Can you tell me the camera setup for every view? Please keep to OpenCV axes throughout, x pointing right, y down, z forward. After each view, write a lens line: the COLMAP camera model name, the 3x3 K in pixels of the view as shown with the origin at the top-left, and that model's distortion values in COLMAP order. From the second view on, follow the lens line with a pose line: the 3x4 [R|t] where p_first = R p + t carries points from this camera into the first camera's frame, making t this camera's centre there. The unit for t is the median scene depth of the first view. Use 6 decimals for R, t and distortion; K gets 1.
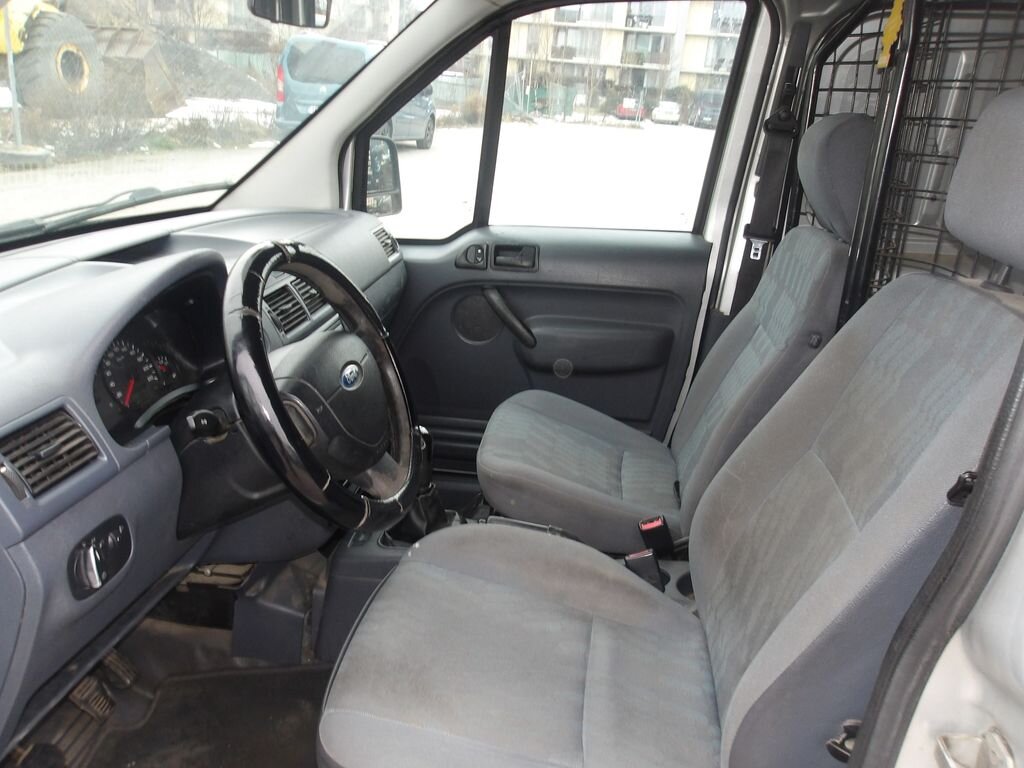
lens RADIAL K [[863.5, 0, 512.0], [0, 863.5, 389.9], [0, 0, 1]] dist [-0.005024, 0.009511]
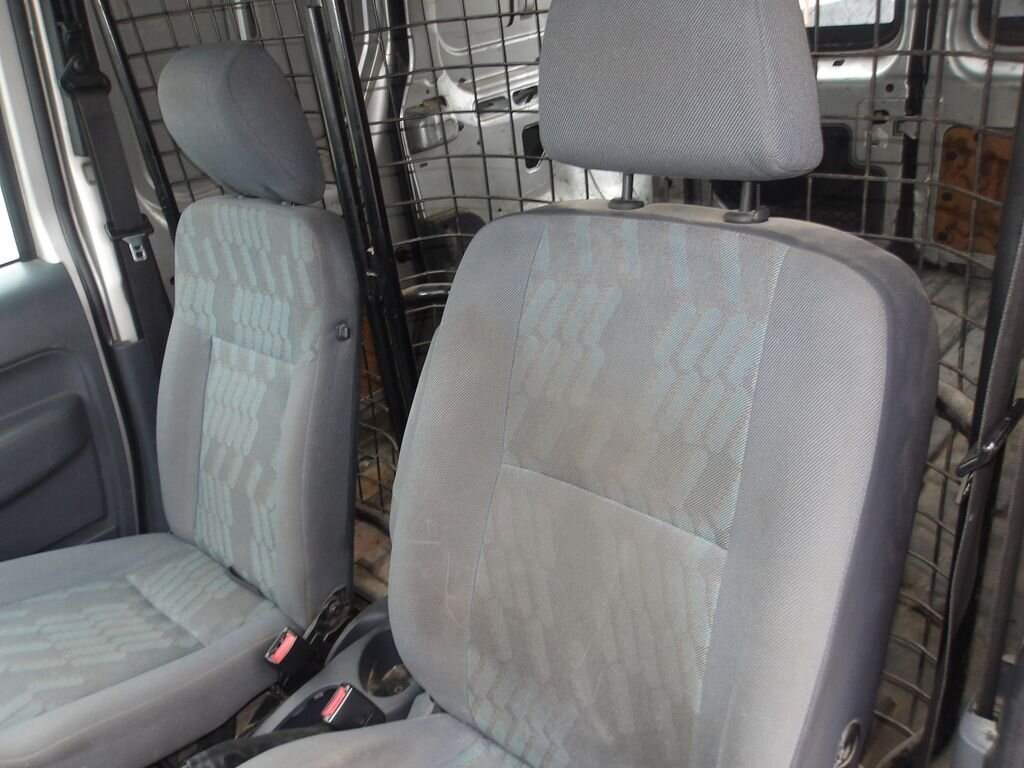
lens RADIAL K [[863.5, 0, 512.5], [0, 863.5, 390.4], [0, 0, 1]] dist [-0.005024, 0.009511]
pose [[0.563984, -0.488257, 0.665979, -0.091747], [0.417473, 0.864410, 0.280198, -0.132454], [-0.712487, 0.120001, 0.691348, 0.273268]]
